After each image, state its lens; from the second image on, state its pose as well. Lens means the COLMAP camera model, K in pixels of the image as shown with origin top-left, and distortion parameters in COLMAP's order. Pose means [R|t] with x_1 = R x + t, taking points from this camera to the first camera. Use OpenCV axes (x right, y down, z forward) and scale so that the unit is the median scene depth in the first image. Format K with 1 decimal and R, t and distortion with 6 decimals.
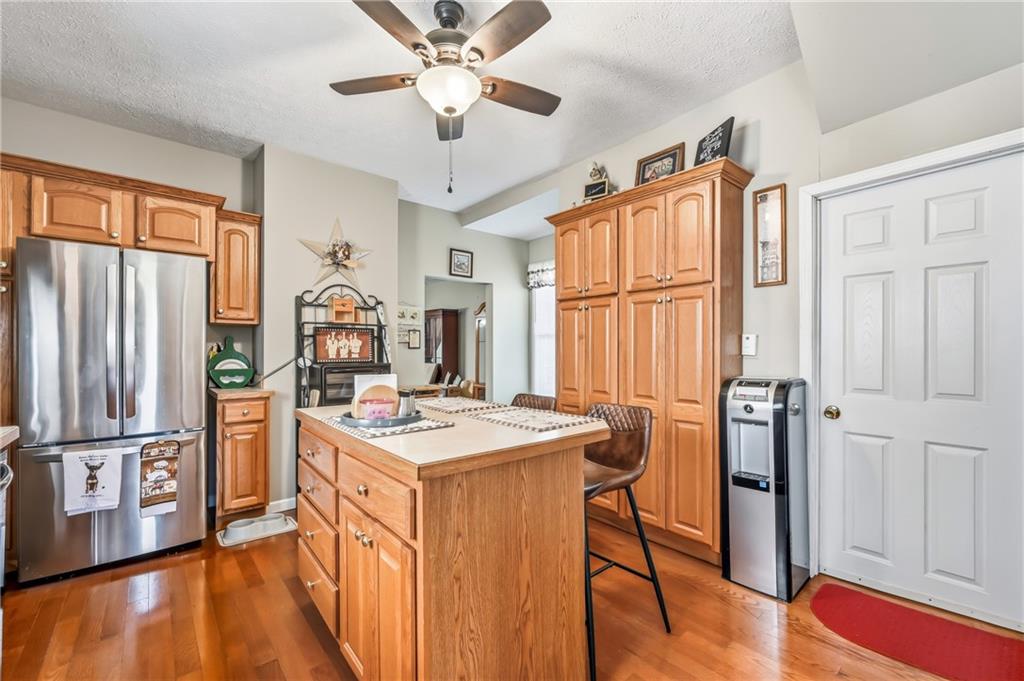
lens RADIAL K [[419.8, 0, 513.3], [0, 419.8, 343.8], [0, 0, 1]] dist [-0.001058, -0.000176]
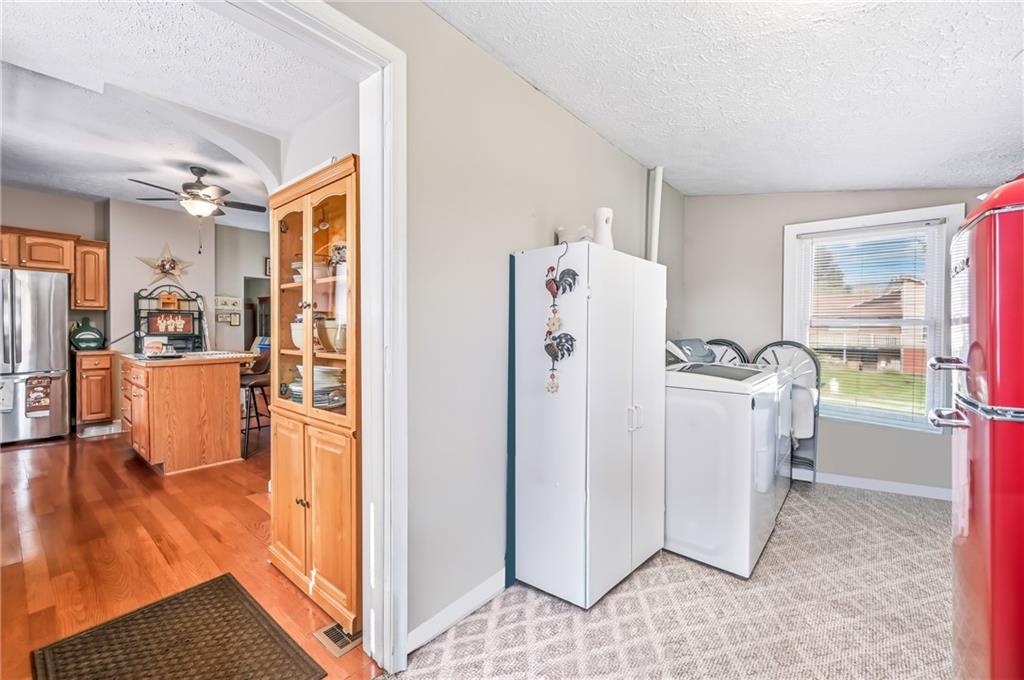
lens RADIAL K [[409.5, 0, 509.5], [0, 409.5, 328.9], [0, 0, 1]] dist [-0.001039, 0.000357]
pose [[0.982614, 0.003190, 0.185630, 0.629834], [-0.006272, 0.999852, 0.016019, -0.009862], [-0.185552, -0.016904, 0.982489, -0.844340]]
